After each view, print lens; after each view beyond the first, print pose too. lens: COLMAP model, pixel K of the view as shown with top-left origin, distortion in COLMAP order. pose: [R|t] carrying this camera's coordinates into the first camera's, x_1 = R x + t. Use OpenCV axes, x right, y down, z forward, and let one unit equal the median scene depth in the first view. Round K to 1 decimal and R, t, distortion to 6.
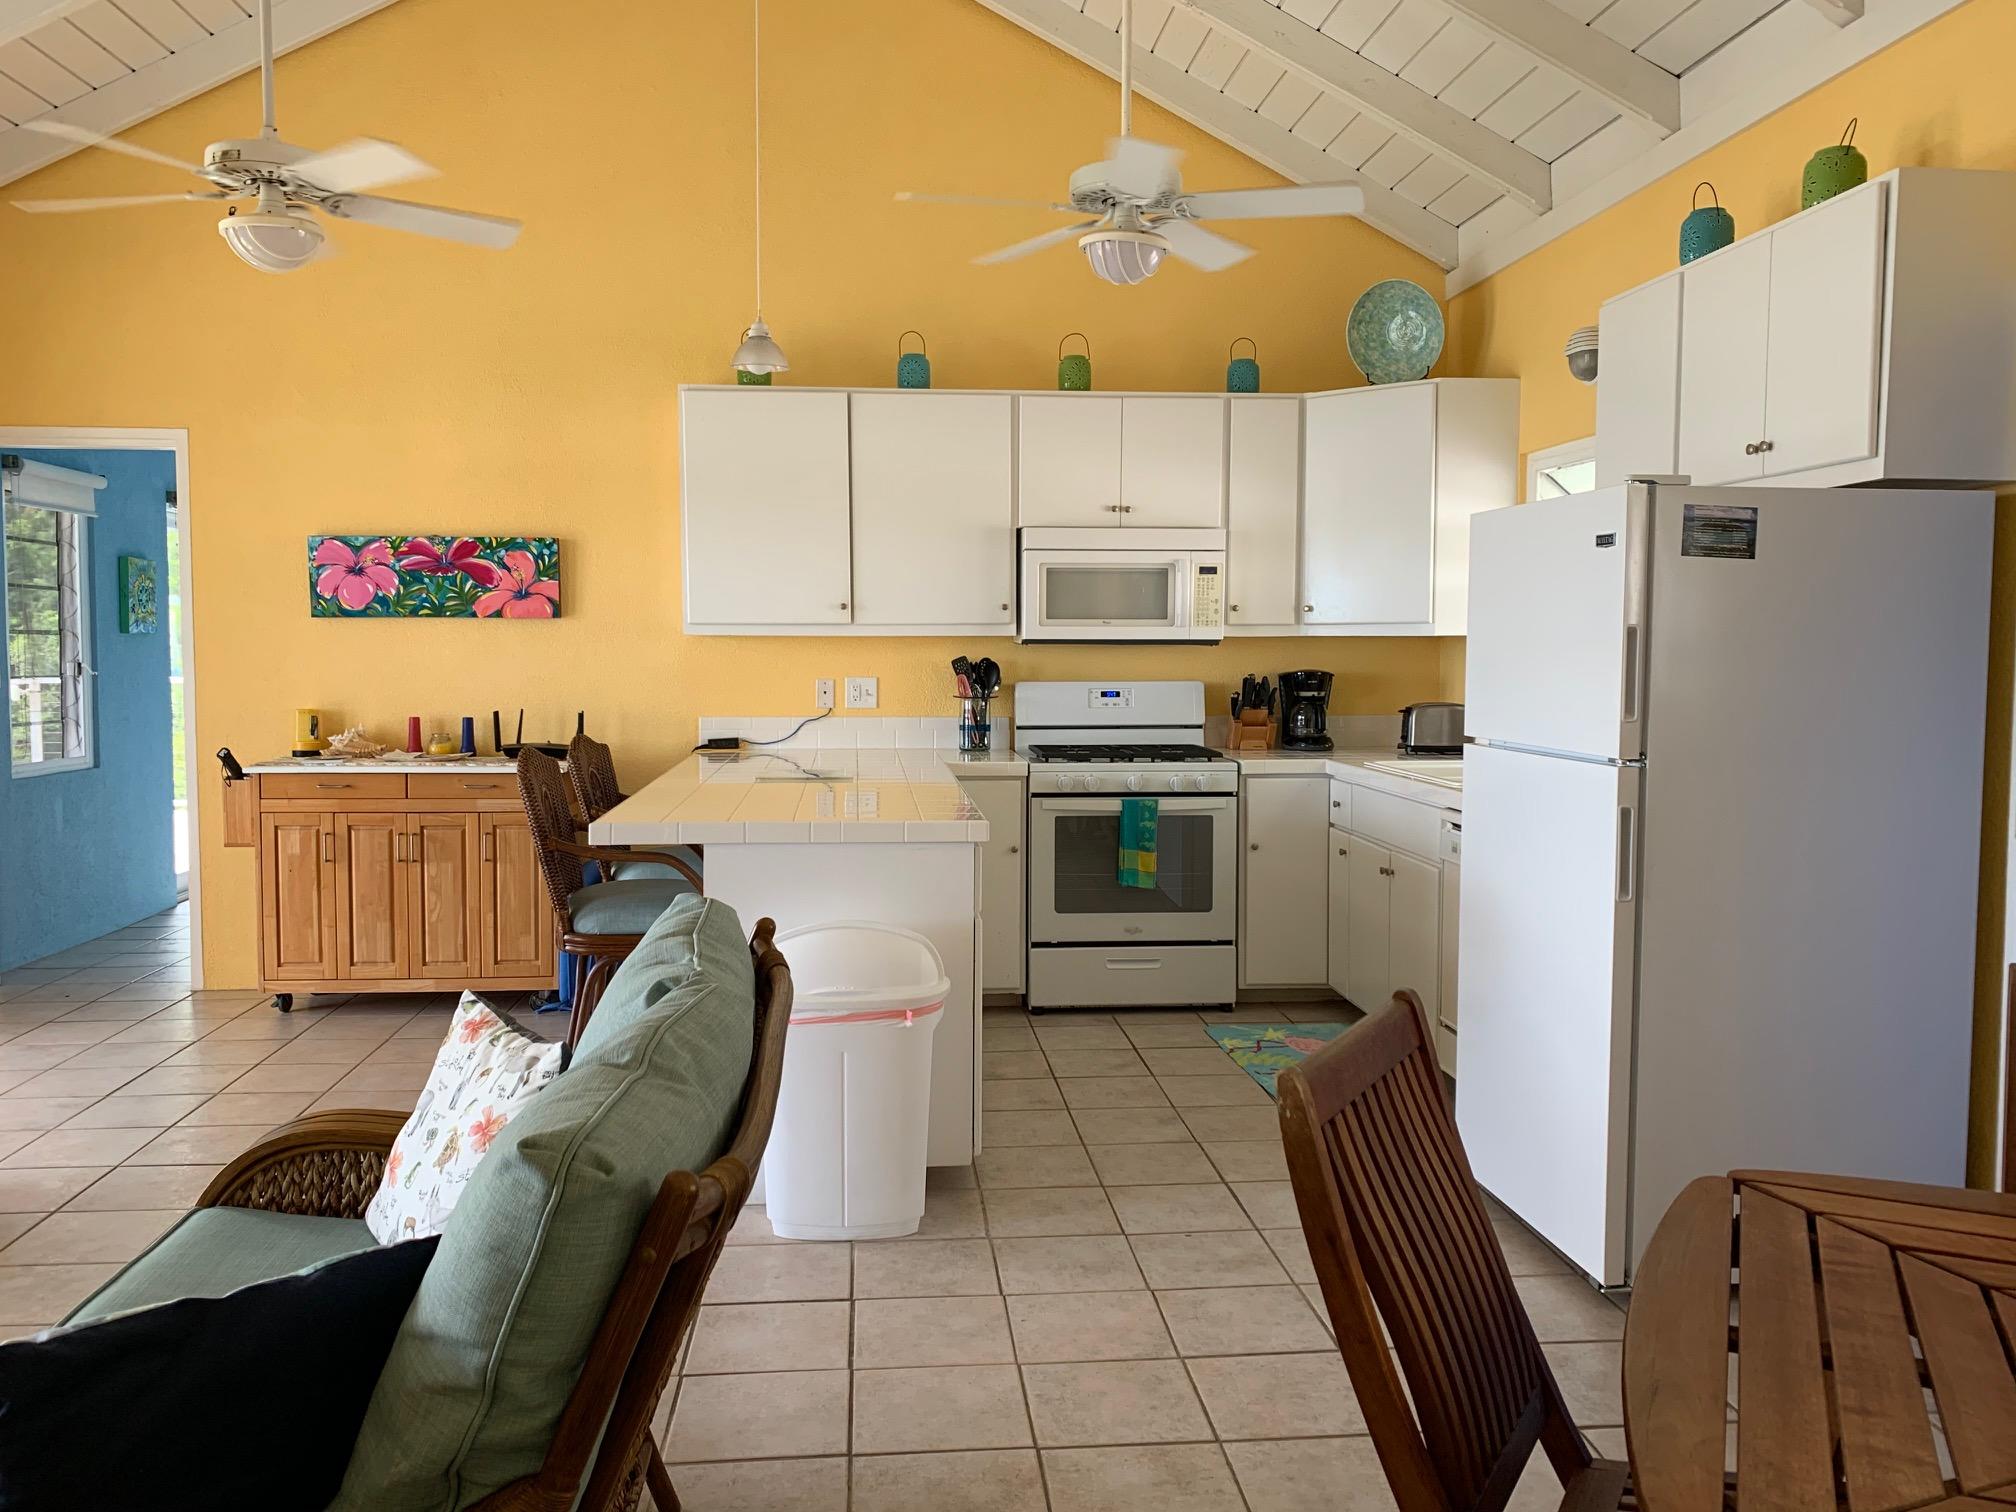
lens RADIAL K [[1537.1, 0, 1008.0], [0, 1537.1, 756.0], [0, 0, 1]] dist [0.037408, -0.040379]
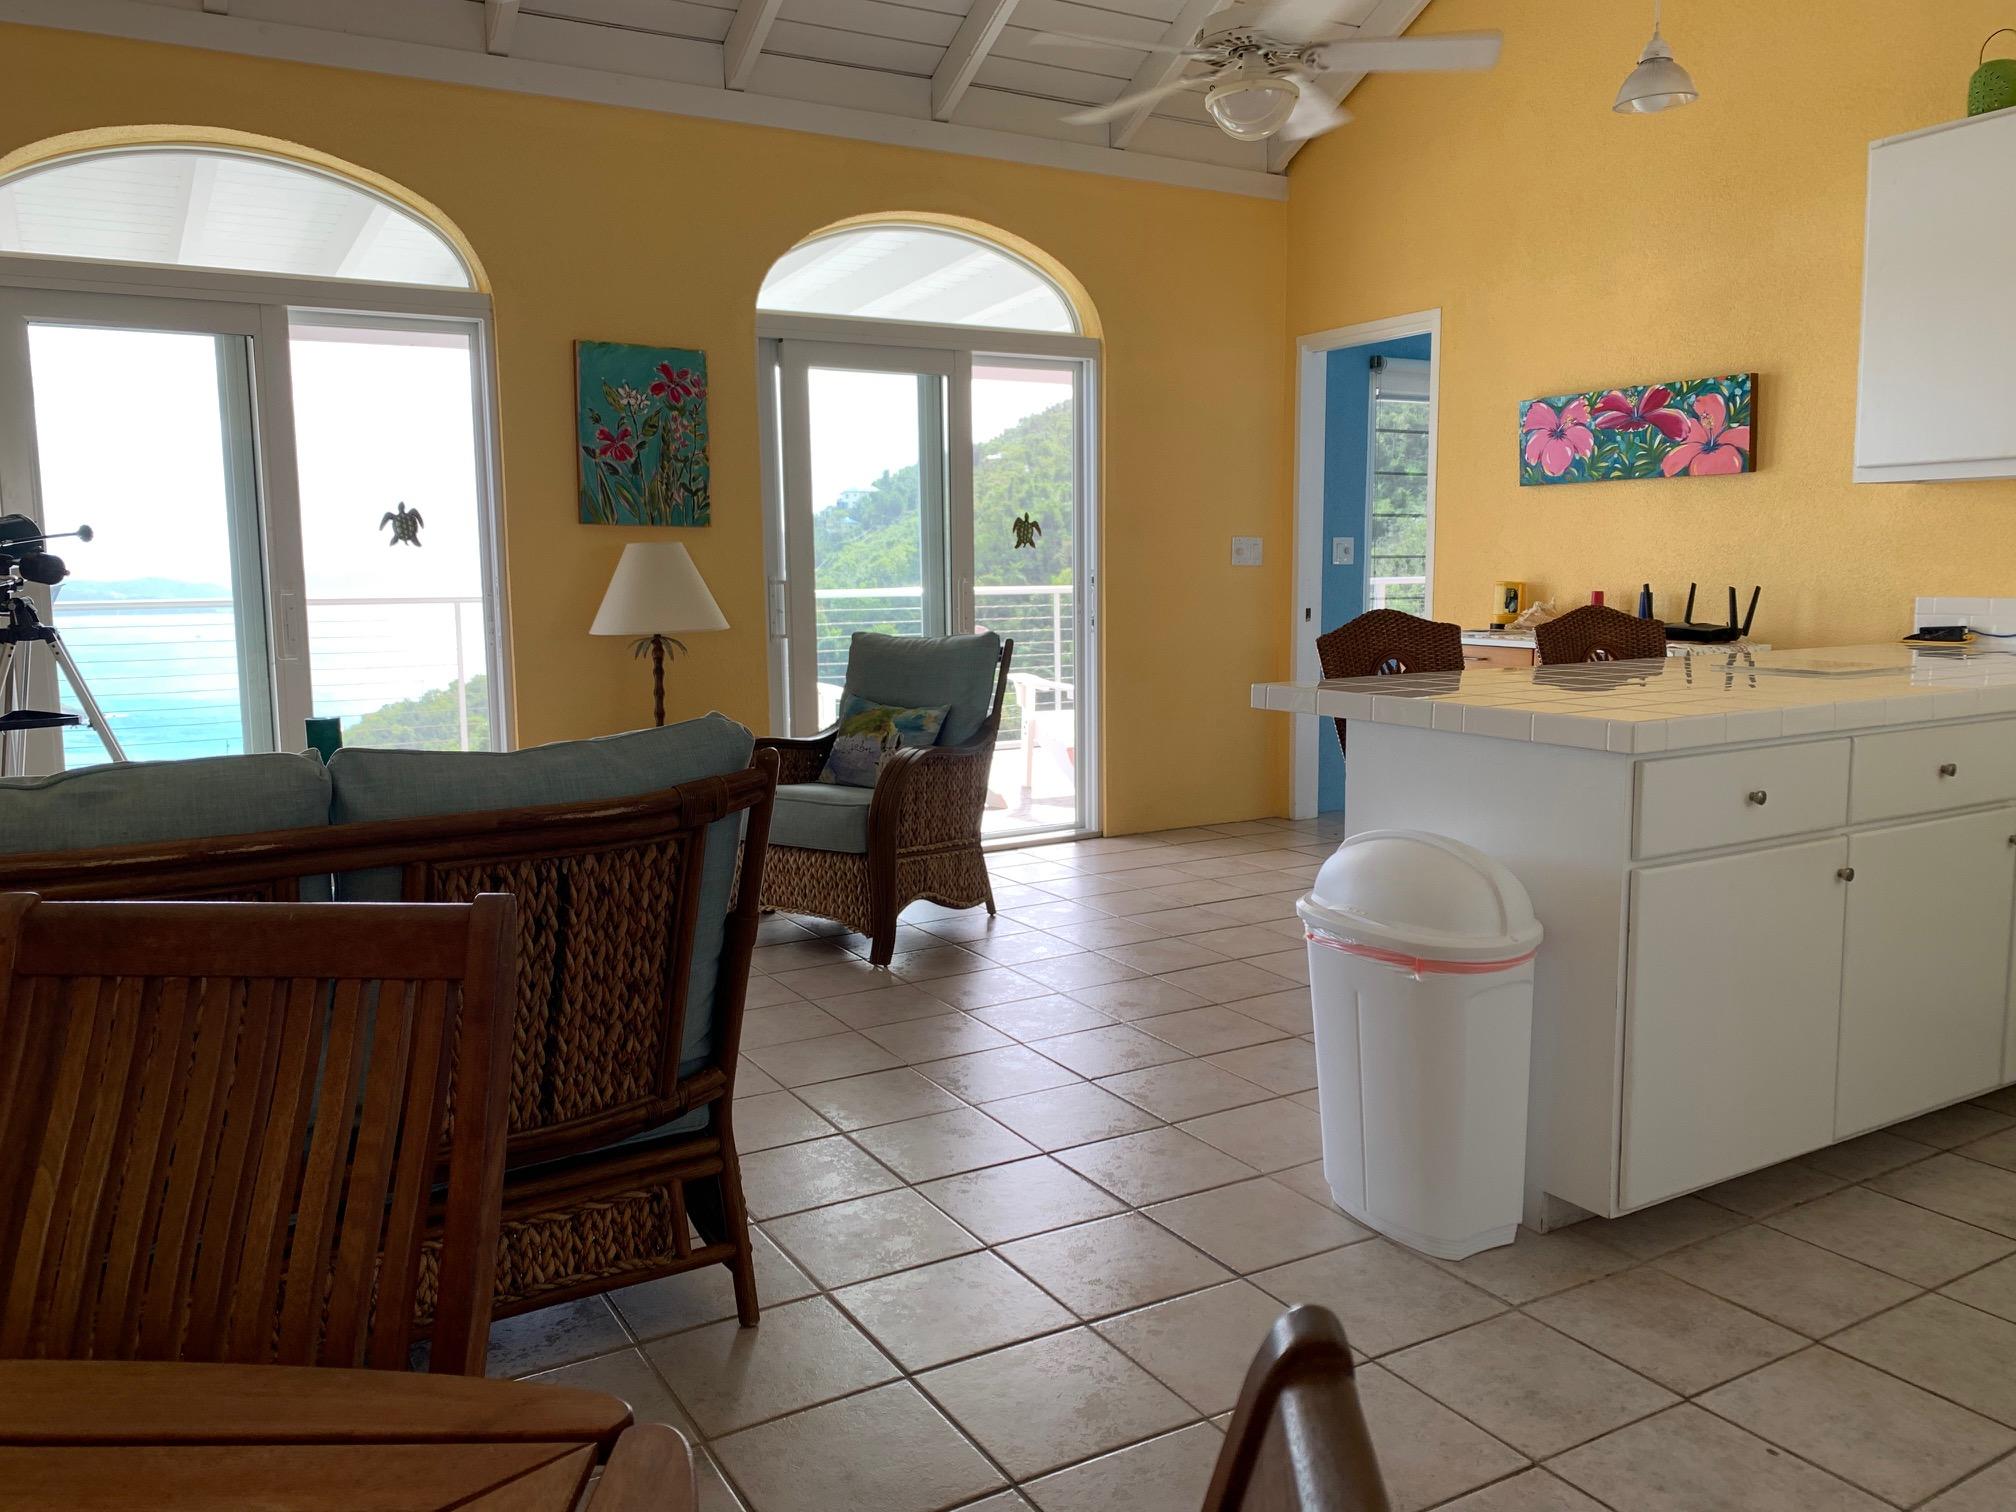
lens RADIAL K [[1537.1, 0, 1008.0], [0, 1537.1, 756.0], [0, 0, 1]] dist [0.037408, -0.040379]
pose [[0.427518, 0.109247, -0.897381, 0.299224], [-0.056856, 0.993955, 0.093917, 0.005728], [0.902217, 0.010871, 0.431145, 0.293019]]
